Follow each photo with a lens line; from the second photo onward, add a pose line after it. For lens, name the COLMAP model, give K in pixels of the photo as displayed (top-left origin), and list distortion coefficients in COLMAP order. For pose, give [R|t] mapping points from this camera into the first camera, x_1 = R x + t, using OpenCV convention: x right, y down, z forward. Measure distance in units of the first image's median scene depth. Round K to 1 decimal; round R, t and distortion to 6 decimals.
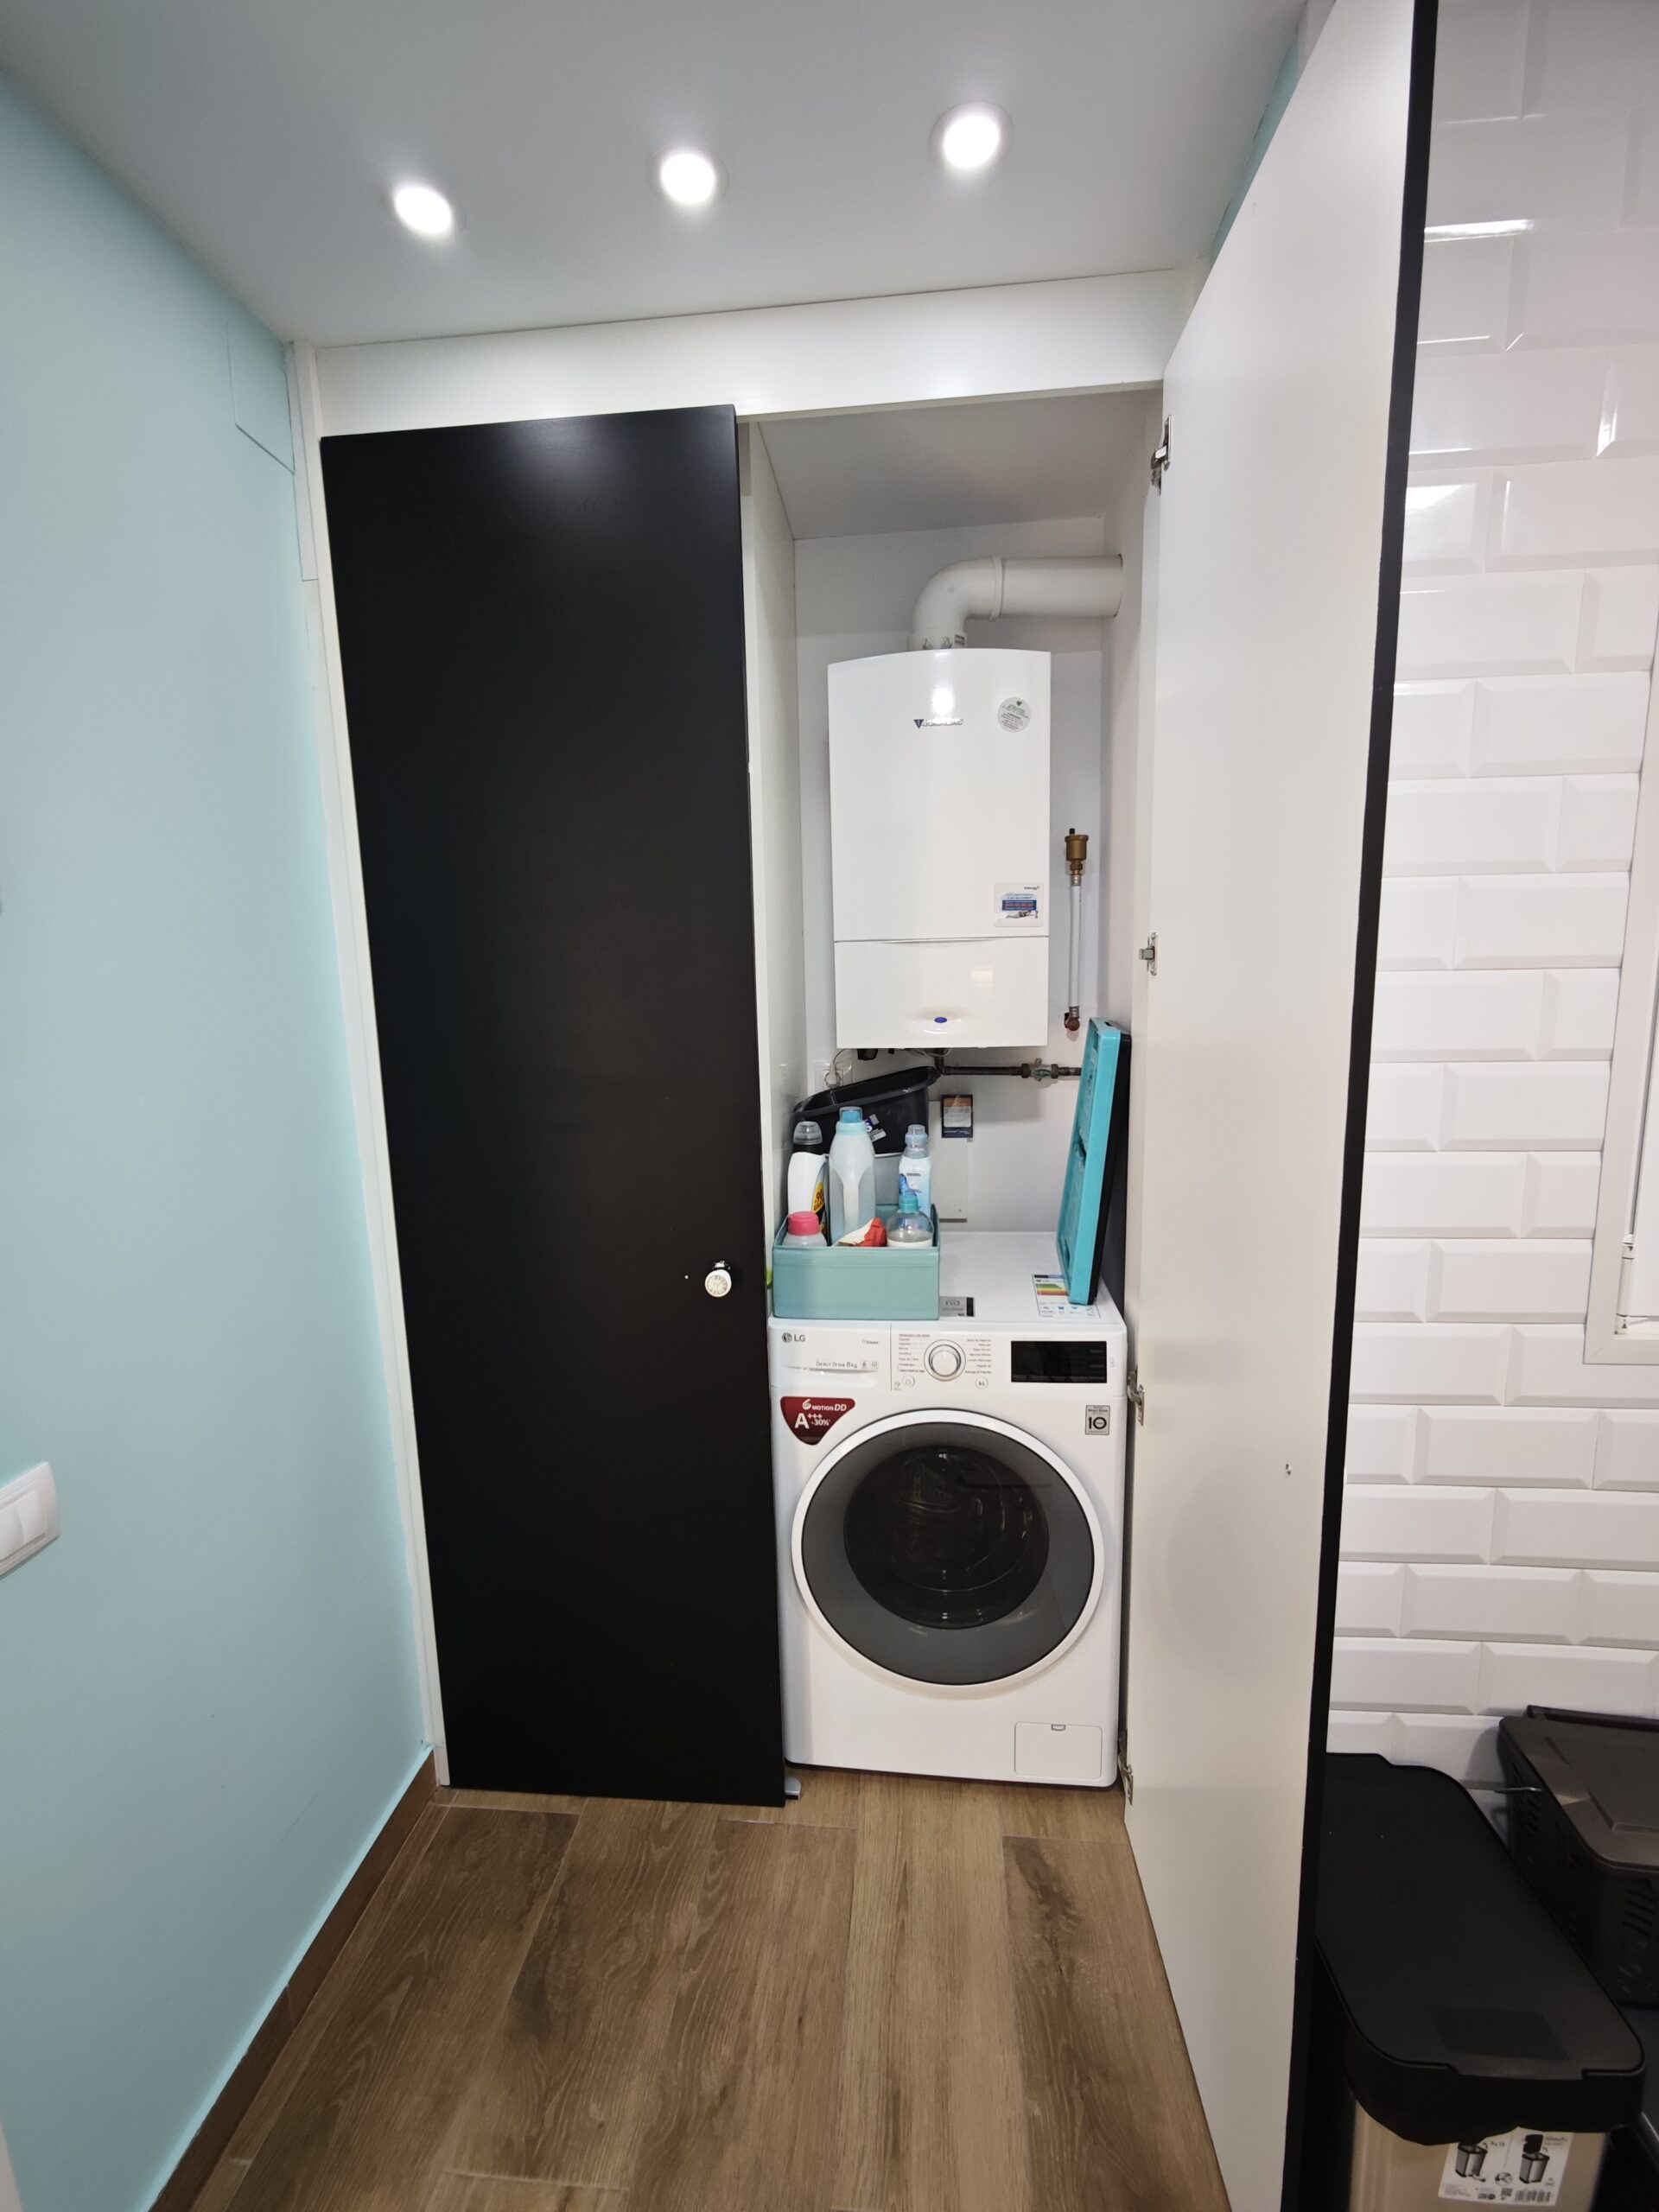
lens RADIAL K [[910.2, 0, 829.5], [0, 910.2, 1106.0], [0, 0, 1]] dist [0.002437, 0.000810]
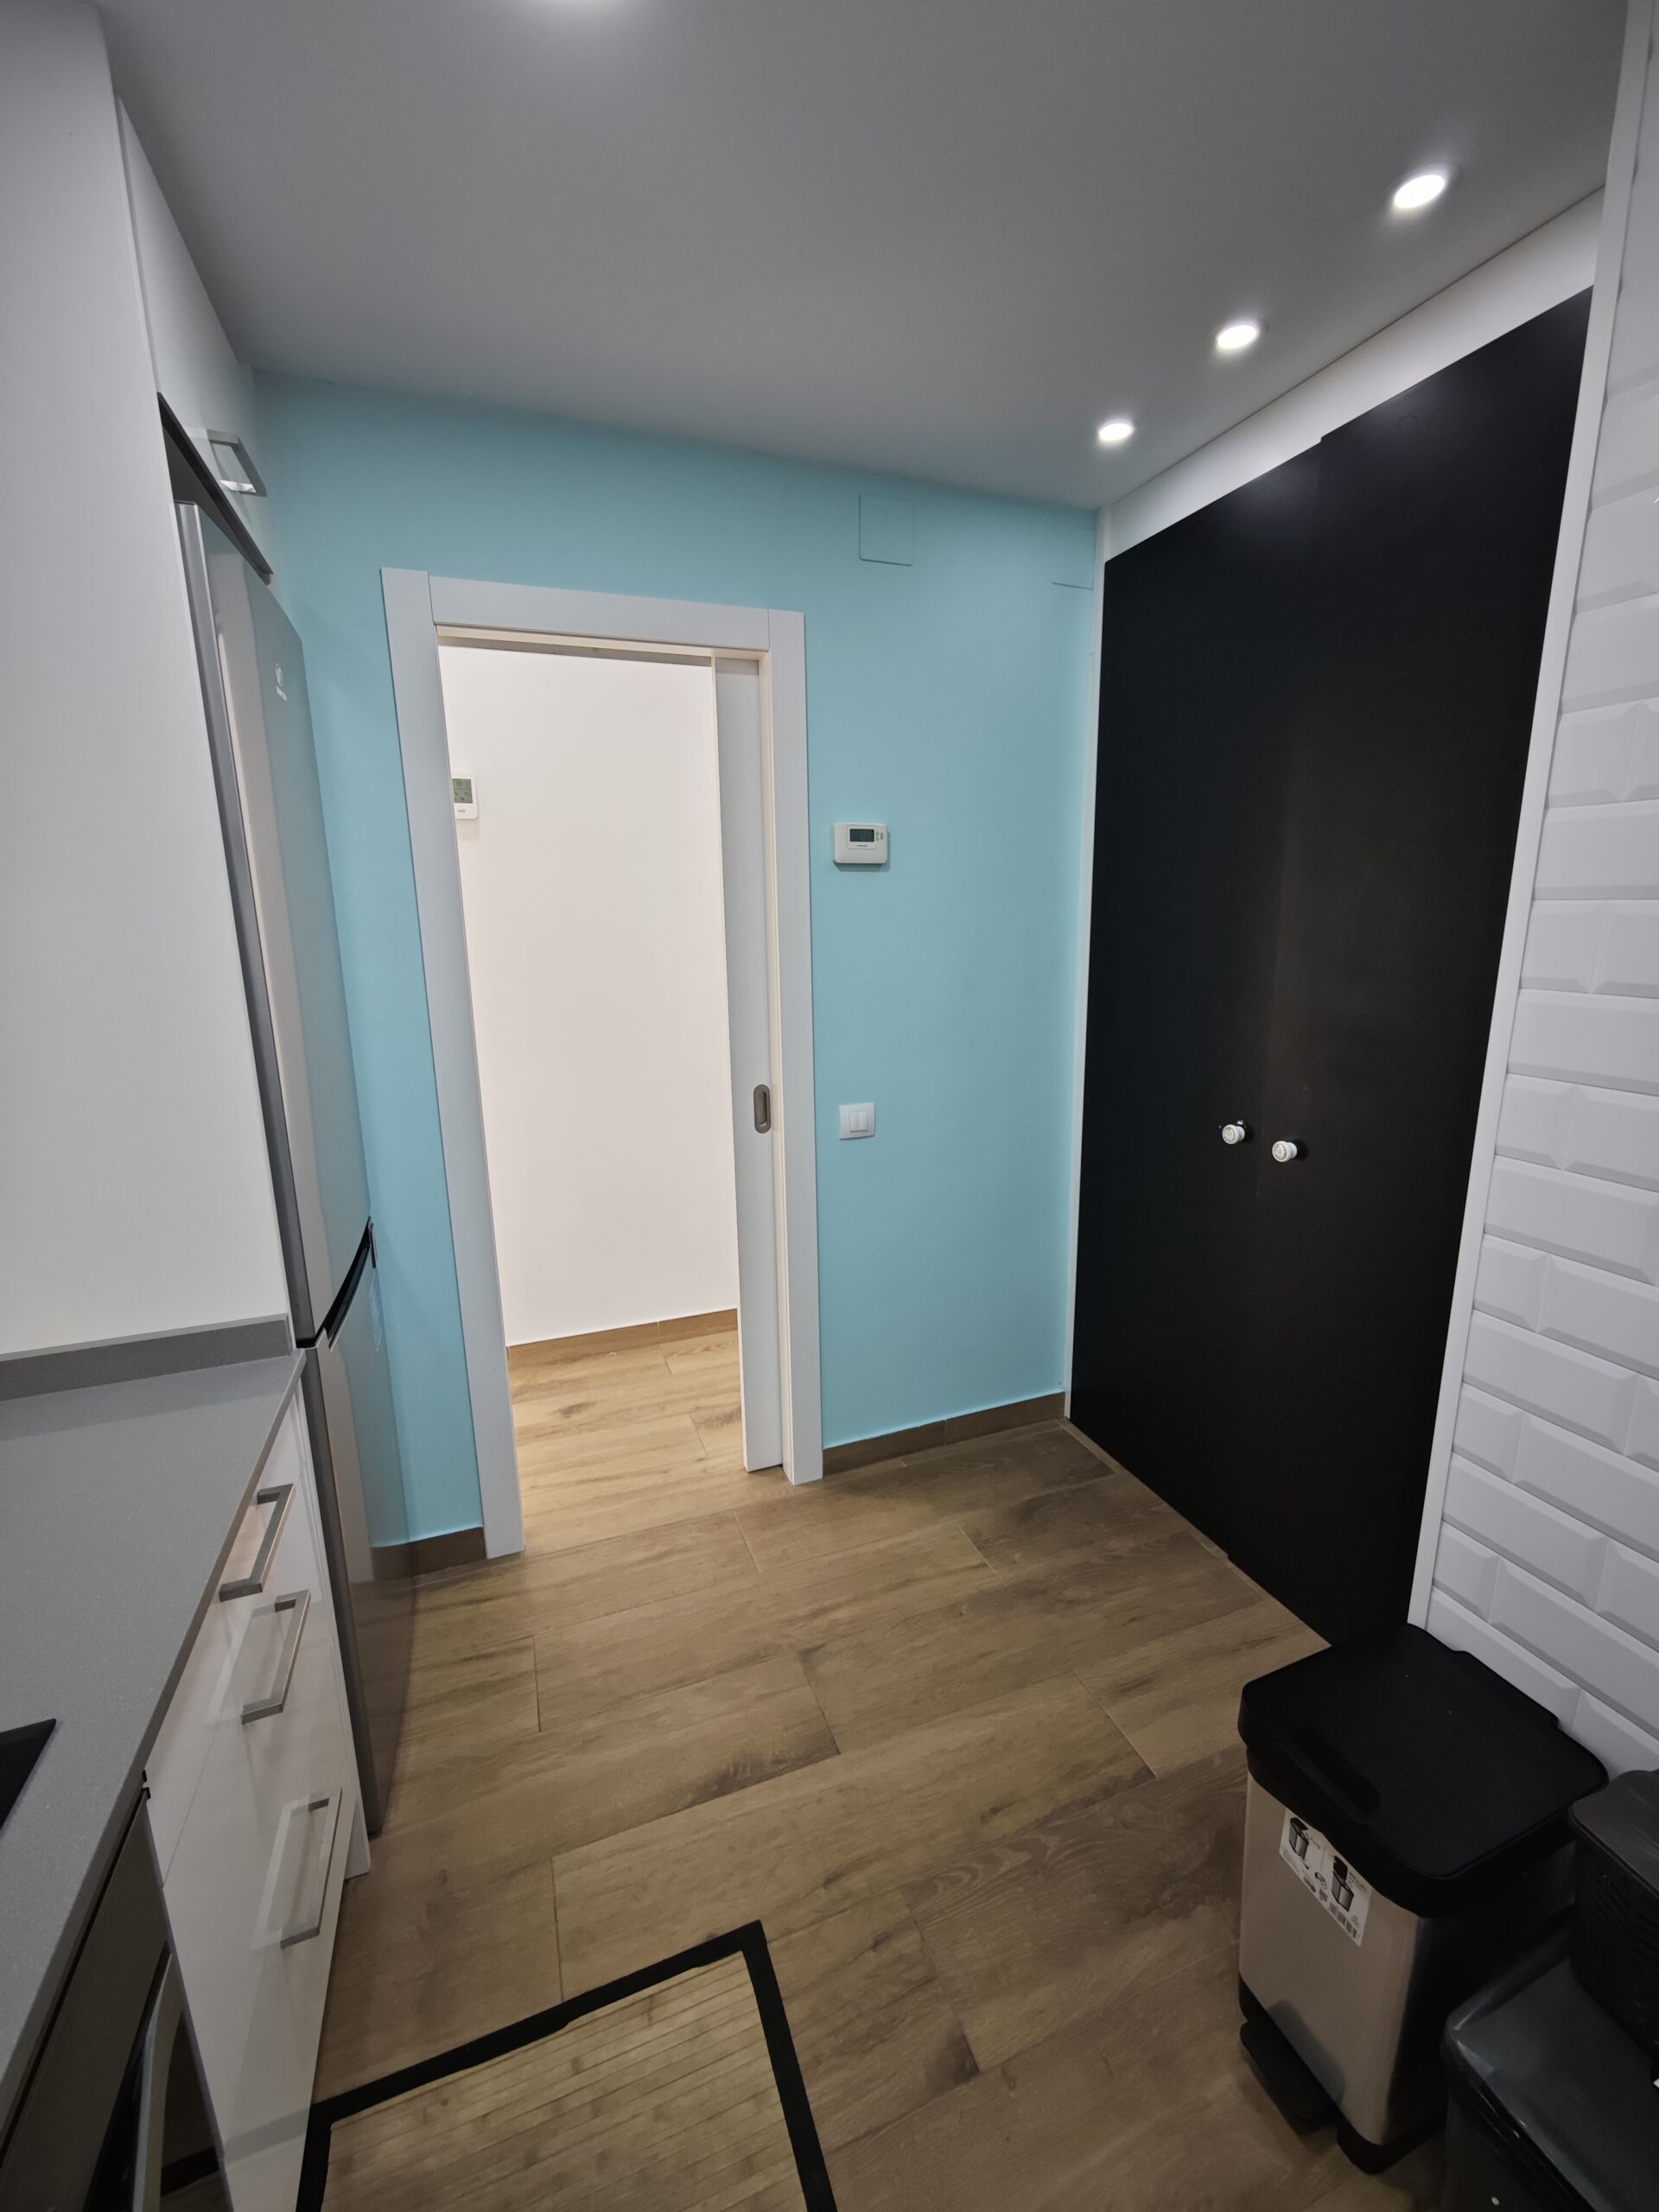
lens RADIAL K [[919.4, 0, 833.6], [0, 919.4, 1102.8], [0, 0, 1]] dist [-0.006687, 0.004608]
pose [[0.438380, 0.202081, -0.875777, 0.855879], [-0.131505, 0.978332, 0.159918, 0.015034], [0.889117, 0.045064, 0.455456, -0.135106]]
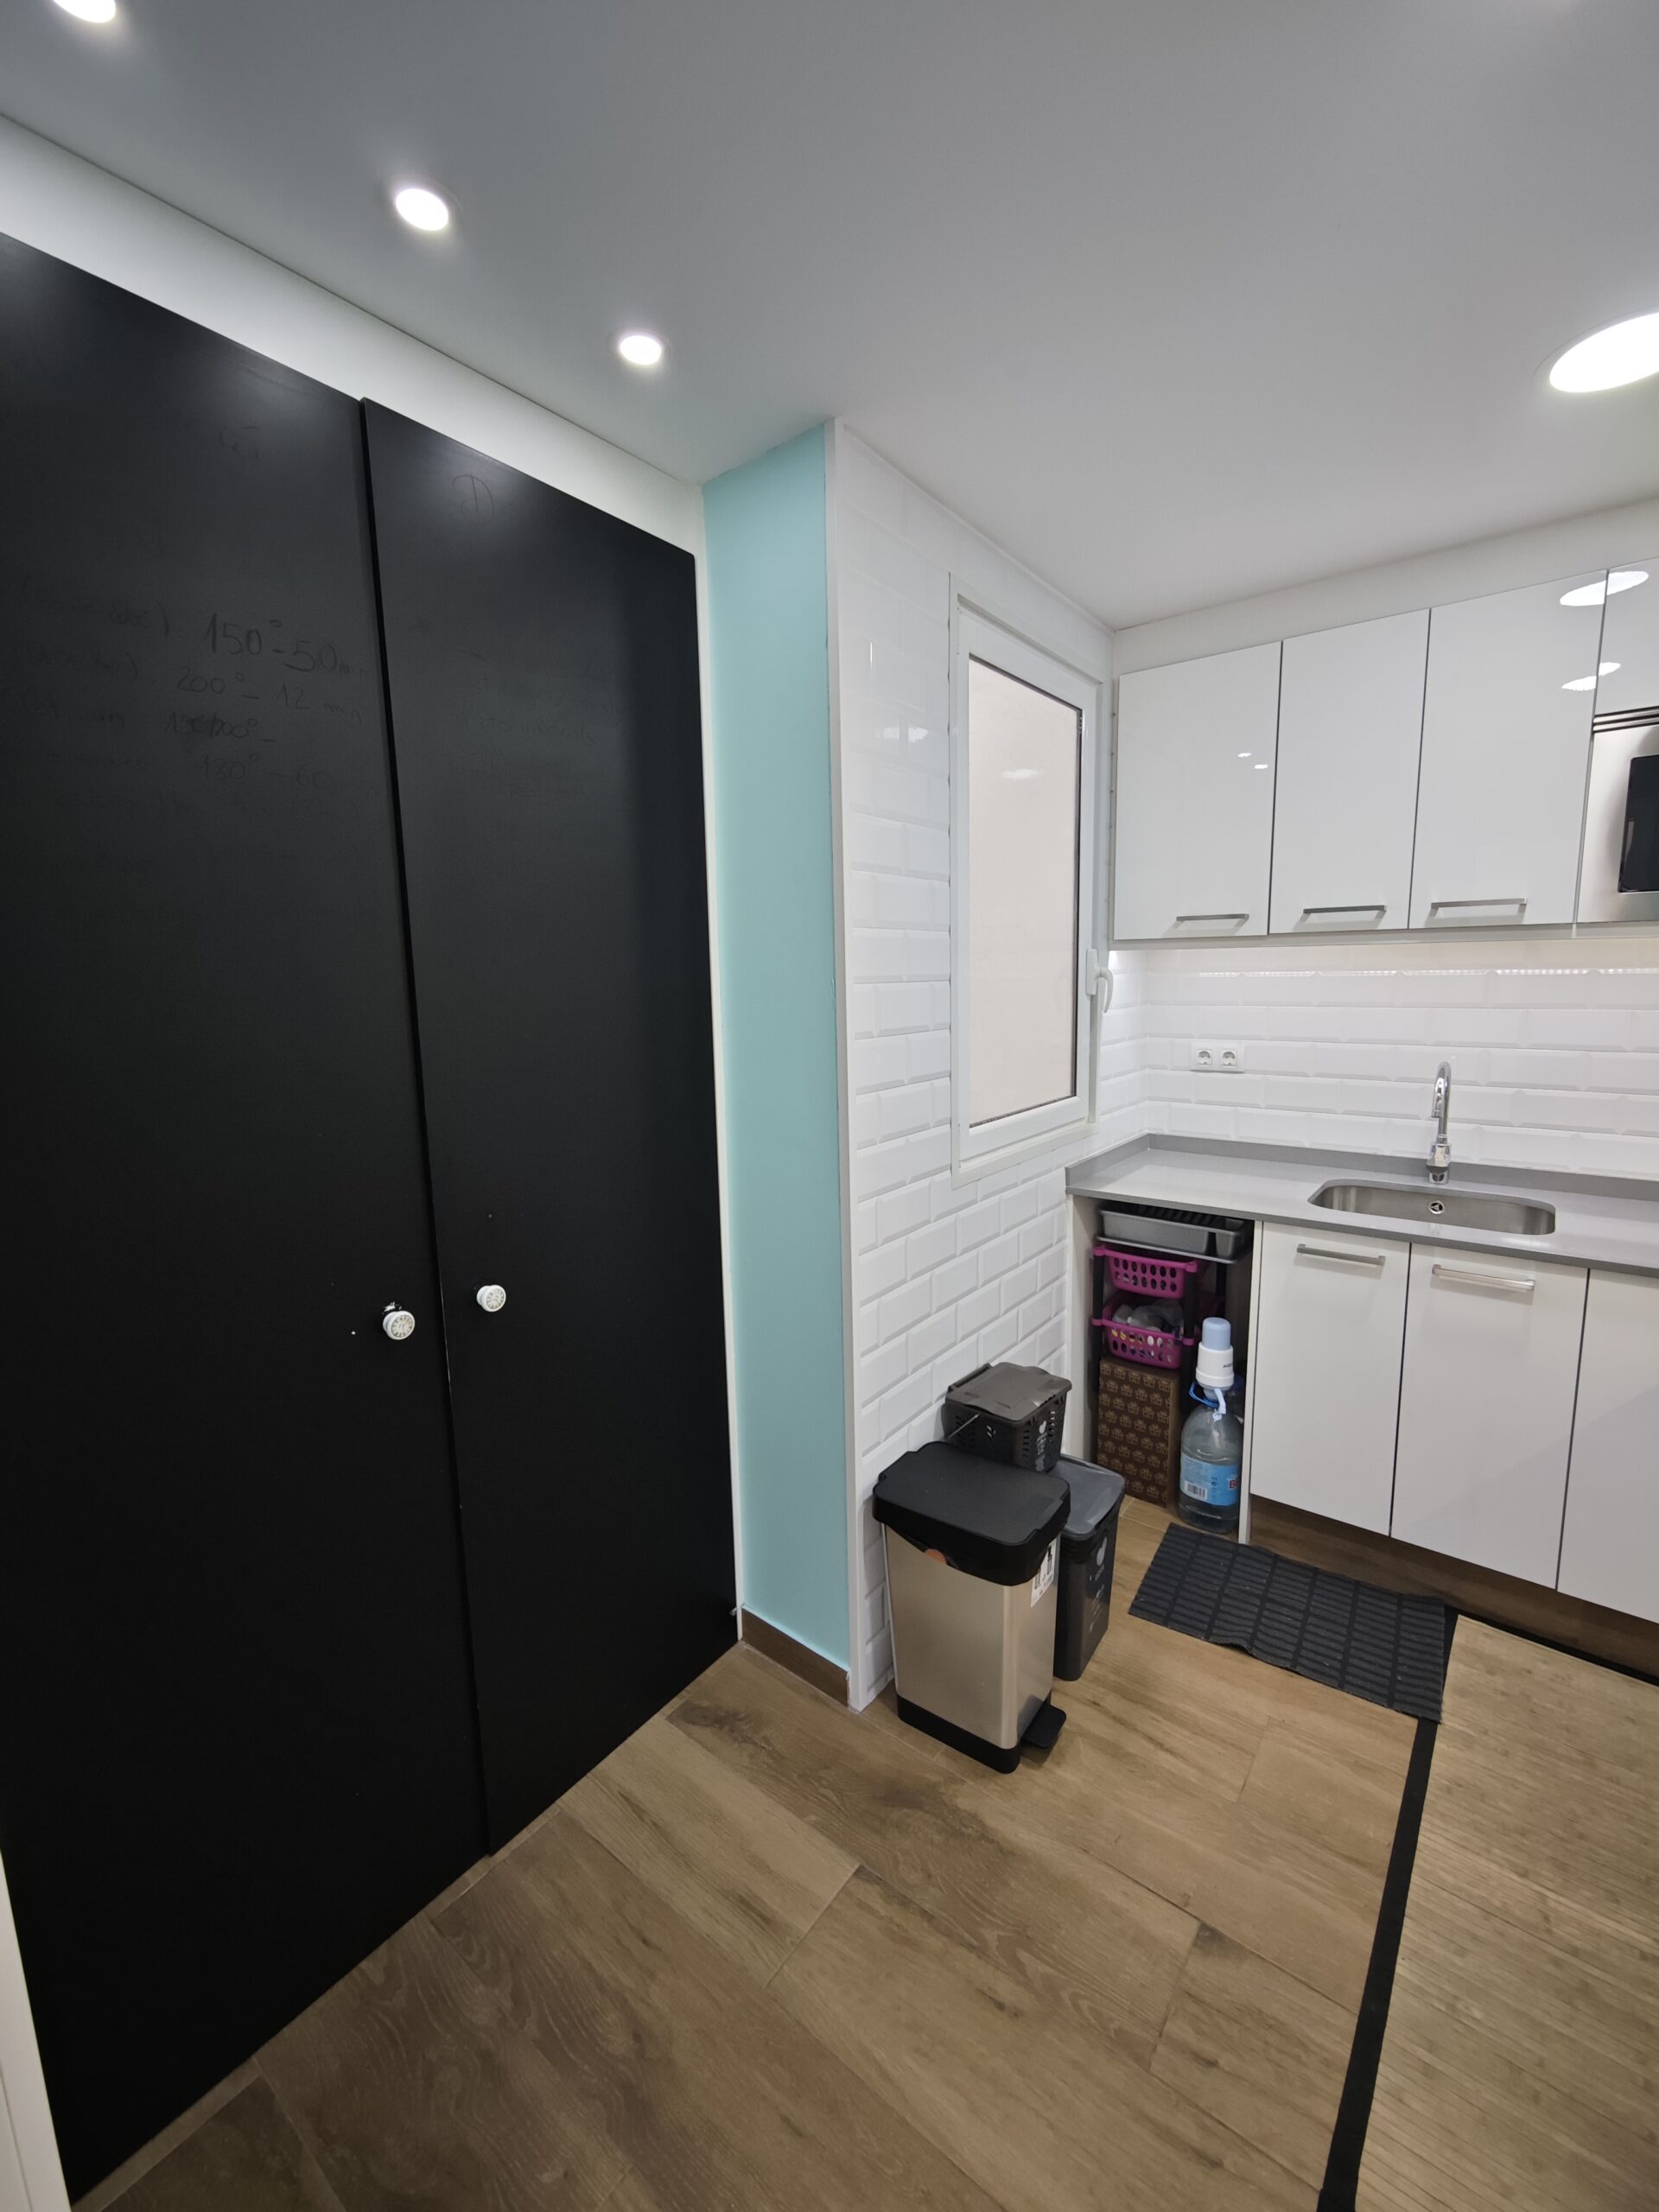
lens RADIAL K [[919.4, 0, 833.6], [0, 919.4, 1102.8], [0, 0, 1]] dist [-0.006687, 0.004608]
pose [[0.539829, -0.110834, 0.834446, -0.694498], [0.133762, 0.989993, 0.044960, -0.011498], [-0.831079, 0.087347, 0.549253, 0.116764]]
